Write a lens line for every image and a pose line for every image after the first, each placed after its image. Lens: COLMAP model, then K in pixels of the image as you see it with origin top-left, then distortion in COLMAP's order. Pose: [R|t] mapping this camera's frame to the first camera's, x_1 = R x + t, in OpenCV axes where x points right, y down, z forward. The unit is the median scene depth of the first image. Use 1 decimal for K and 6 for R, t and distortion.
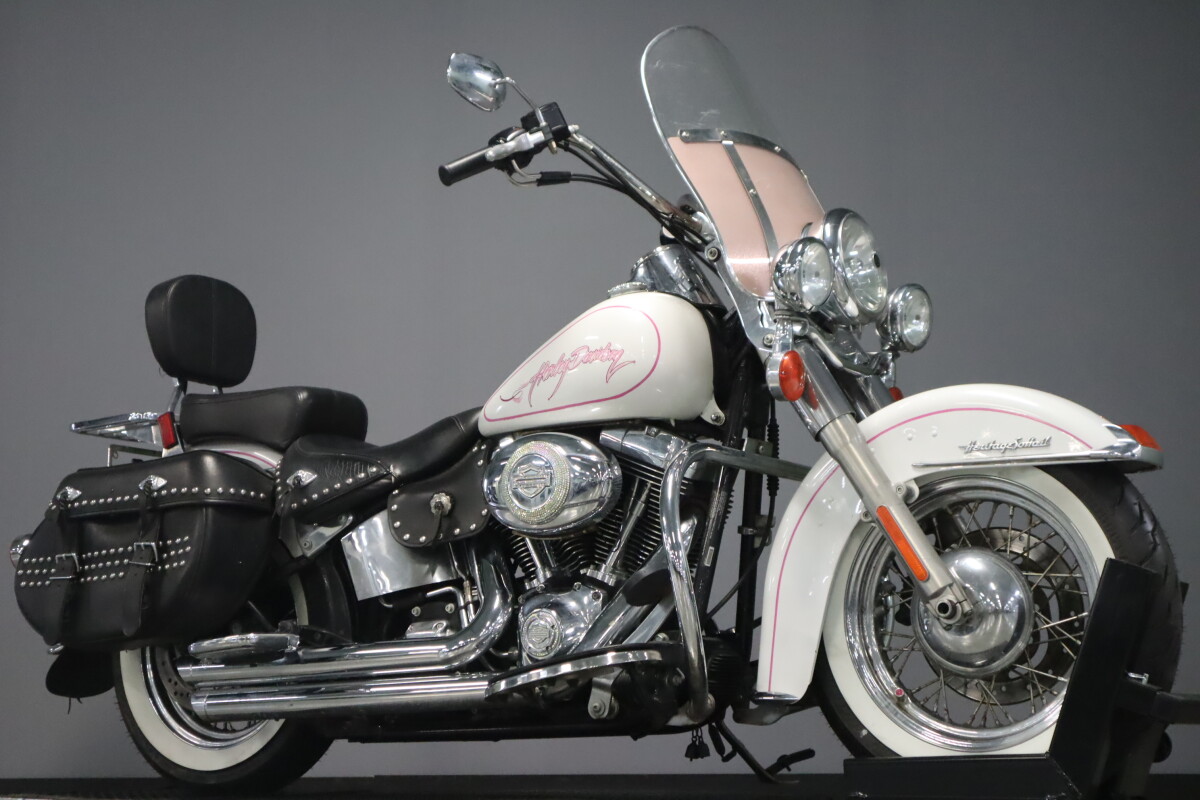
lens RADIAL K [[2016.2, 0, 600.0], [0, 2016.2, 400.0], [0, 0, 1]] dist [-0.024804, -0.005946]
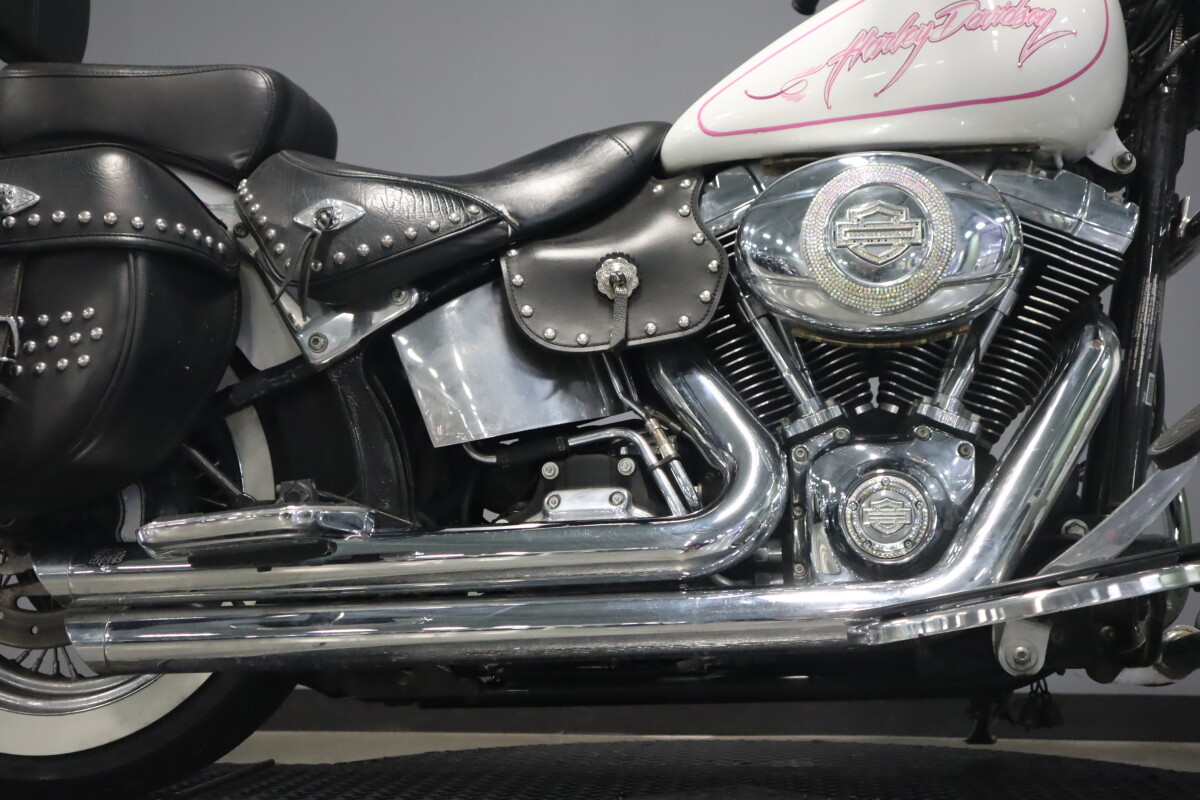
lens RADIAL K [[1584.6, 0, 600.0], [0, 1584.6, 400.0], [0, 0, 1]] dist [0.024775, 0.043542]
pose [[0.908432, 0.051371, 0.414863, -0.258699], [-0.066450, 0.997548, 0.021985, 0.075144], [-0.412716, -0.047539, 0.909618, 0.600935]]
